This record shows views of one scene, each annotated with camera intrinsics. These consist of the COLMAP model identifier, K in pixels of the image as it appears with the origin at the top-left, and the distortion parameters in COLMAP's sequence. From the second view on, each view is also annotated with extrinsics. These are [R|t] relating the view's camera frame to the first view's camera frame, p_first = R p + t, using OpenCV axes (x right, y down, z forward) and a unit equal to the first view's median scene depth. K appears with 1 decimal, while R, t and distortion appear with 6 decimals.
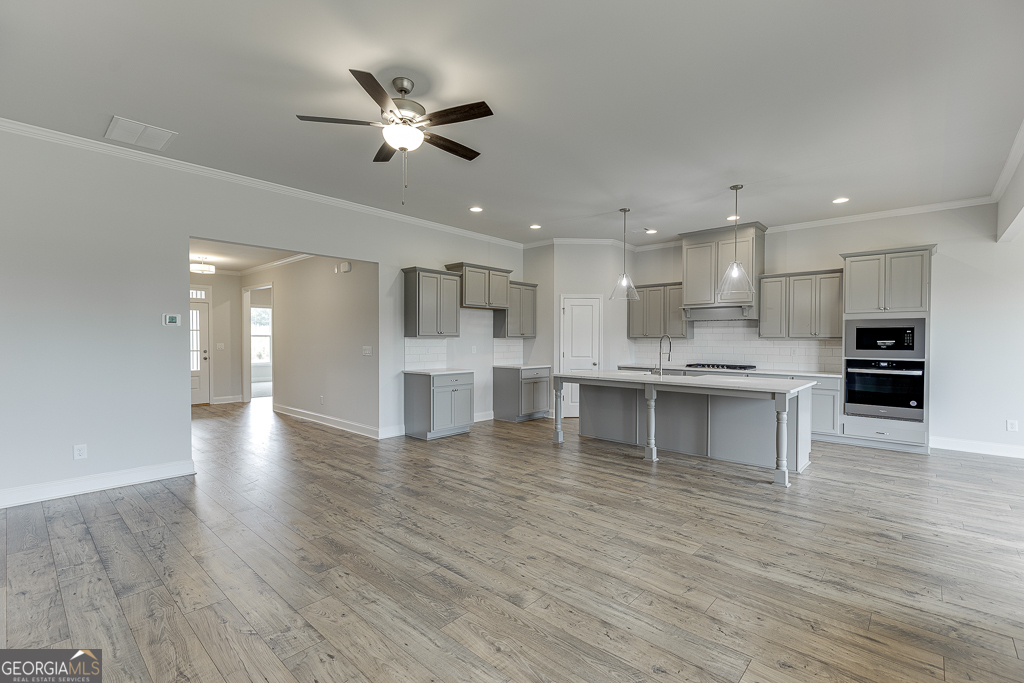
lens RADIAL K [[458.2, 0, 511.9], [0, 458.2, 343.1], [0, 0, 1]] dist [0.000049, 0.000005]
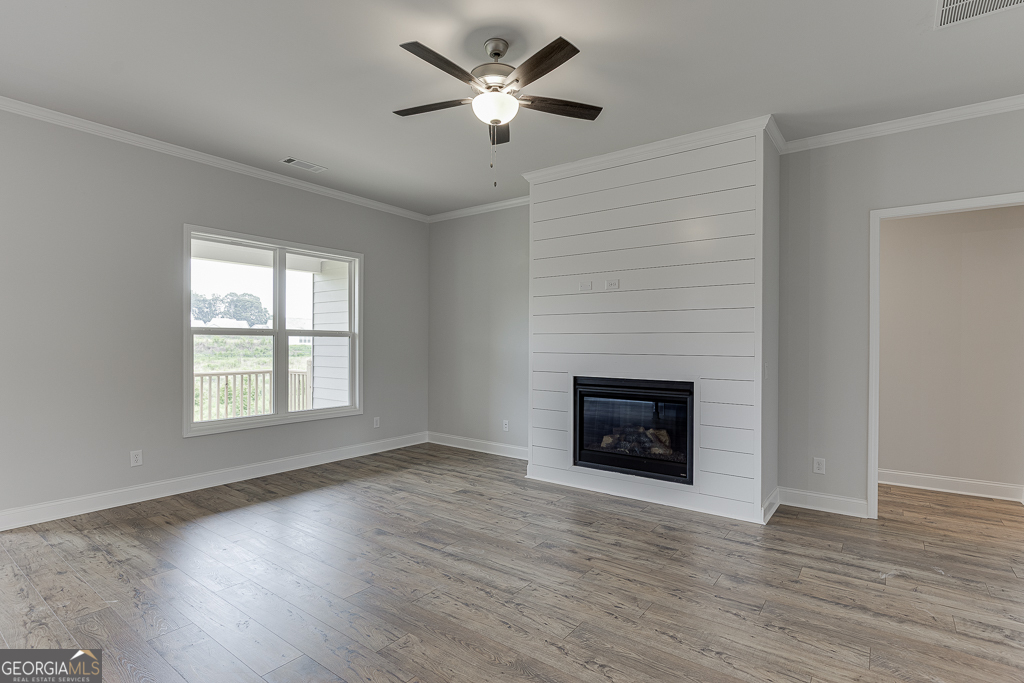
lens RADIAL K [[524.4, 0, 511.3], [0, 524.4, 342.0], [0, 0, 1]] dist [0.002184, 0.000357]
pose [[-0.995941, -0.007333, -0.089713, -0.198105], [-0.007964, 0.999946, 0.006675, -0.020009], [0.089660, 0.007363, -0.995945, 2.160744]]
